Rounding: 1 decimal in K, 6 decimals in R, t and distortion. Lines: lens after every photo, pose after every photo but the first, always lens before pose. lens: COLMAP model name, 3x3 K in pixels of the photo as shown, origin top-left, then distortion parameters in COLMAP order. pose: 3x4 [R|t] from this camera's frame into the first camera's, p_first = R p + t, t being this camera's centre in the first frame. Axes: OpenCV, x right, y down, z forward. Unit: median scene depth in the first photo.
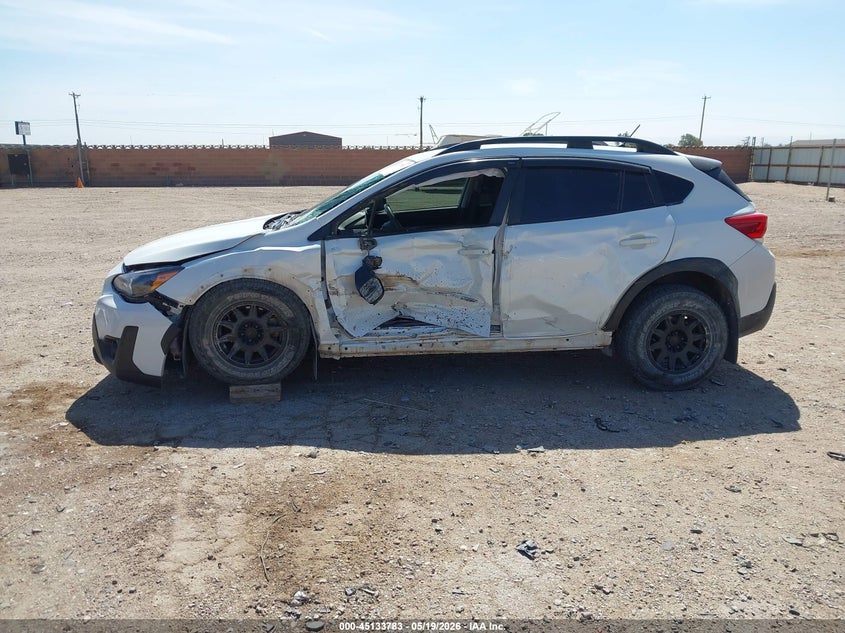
lens RADIAL K [[655.0, 0, 418.4], [0, 655.0, 316.2], [0, 0, 1]] dist [0.033871, -0.032613]
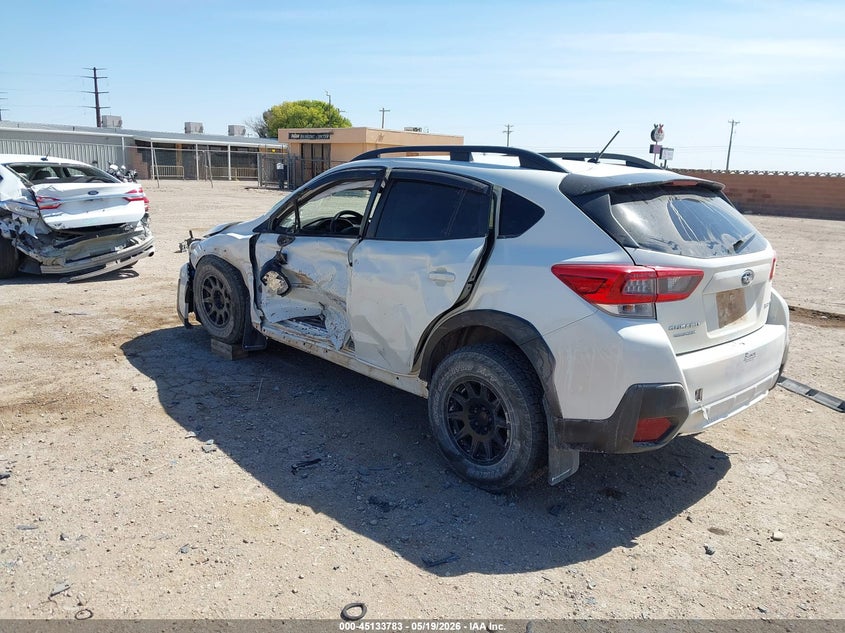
lens RADIAL K [[655.0, 0, 420.5], [0, 655.0, 319.3], [0, 0, 1]] dist [0.033871, -0.032613]
pose [[0.601068, 0.199220, -0.773969, 0.927074], [-0.225417, 0.971373, 0.074972, -0.114841], [0.766749, 0.129403, 0.628769, 0.483771]]
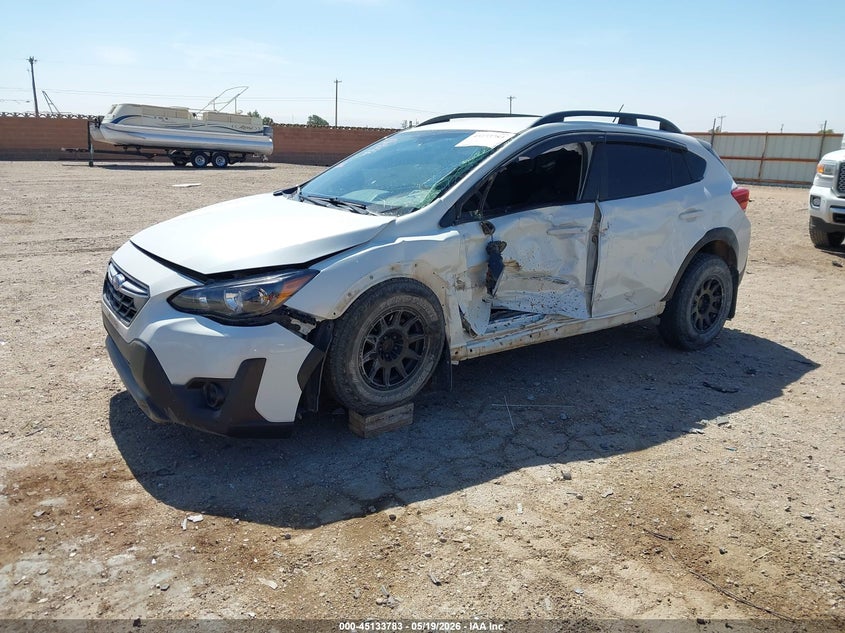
lens RADIAL K [[655.0, 0, 413.2], [0, 655.0, 320.5], [0, 0, 1]] dist [0.033871, -0.032613]
pose [[0.867989, -0.111781, 0.483840, -0.586370], [0.093431, 0.993696, 0.061961, -0.049939], [-0.487715, -0.008575, 0.872961, 0.281082]]
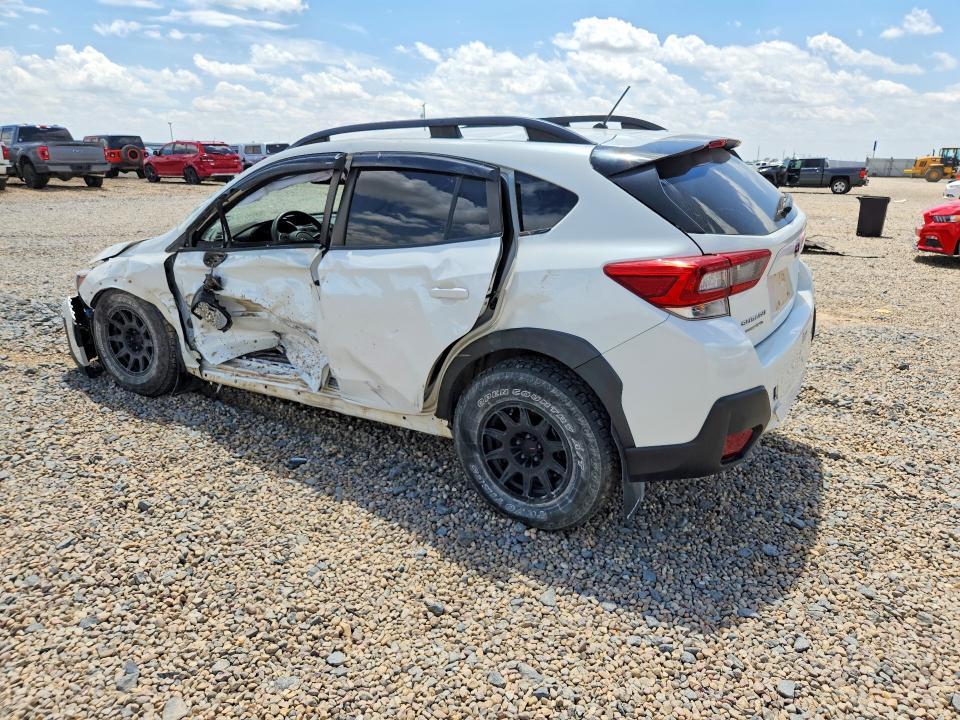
lens RADIAL K [[641.8, 0, 500.0], [0, 641.8, 373.6], [0, 0, 1]] dist [0.031358, -0.000186]
pose [[0.794289, 0.180829, -0.580006, 0.726232], [-0.110029, 0.981707, 0.155389, -0.134411], [0.597494, -0.059606, 0.799655, 0.524563]]
